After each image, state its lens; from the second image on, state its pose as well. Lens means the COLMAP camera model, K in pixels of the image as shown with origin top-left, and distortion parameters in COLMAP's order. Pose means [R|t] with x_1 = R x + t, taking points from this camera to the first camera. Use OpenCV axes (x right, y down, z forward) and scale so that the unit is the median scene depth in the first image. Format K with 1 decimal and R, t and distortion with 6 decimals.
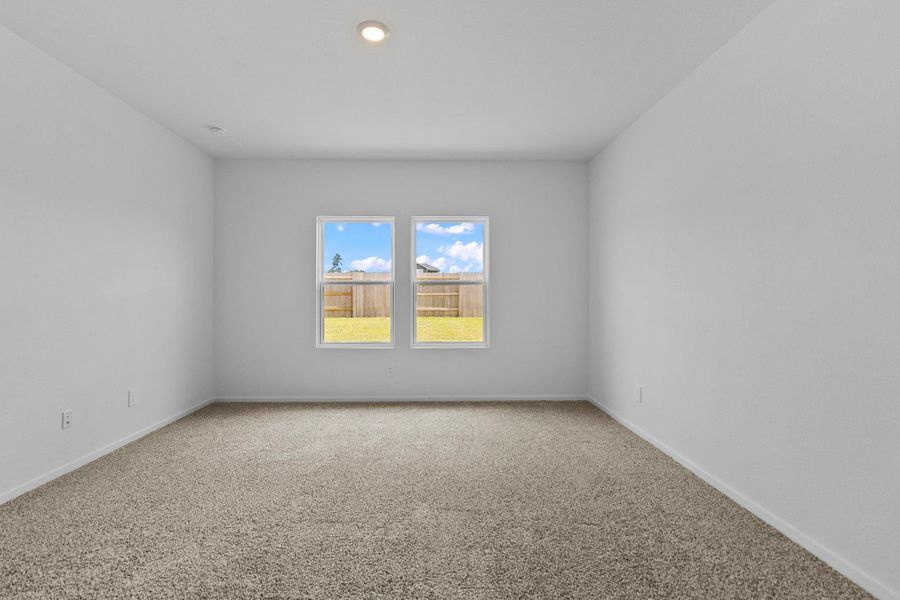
lens RADIAL K [[464.6, 0, 459.9], [0, 464.6, 304.1], [0, 0, 1]] dist [0.002721, 0.000320]
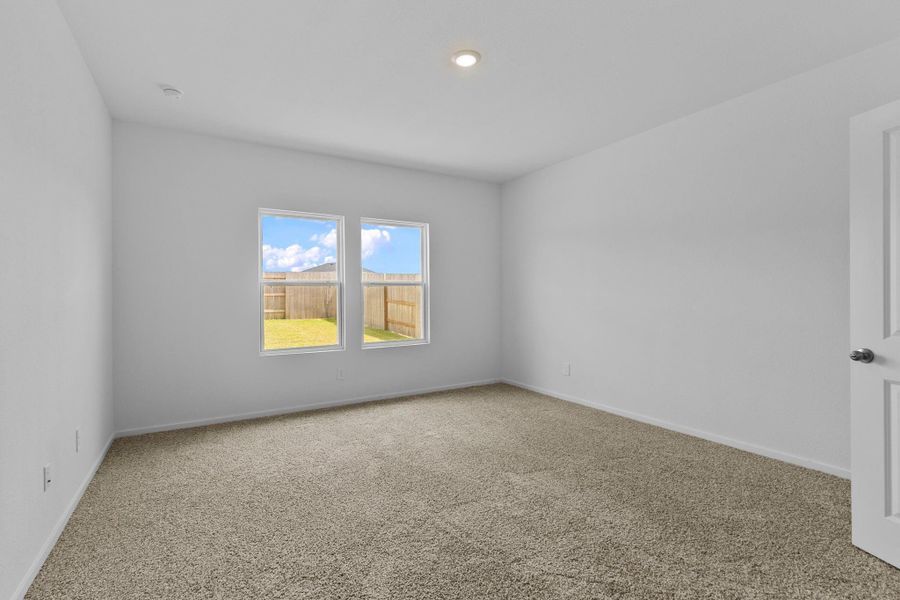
lens RADIAL K [[464.6, 0, 459.9], [0, 464.6, 304.1], [0, 0, 1]] dist [0.002721, 0.000320]
pose [[0.836801, -0.016927, 0.547245, -0.479217], [0.016665, 0.999846, 0.005444, -0.003904], [-0.547253, 0.004564, 0.836955, 0.047883]]
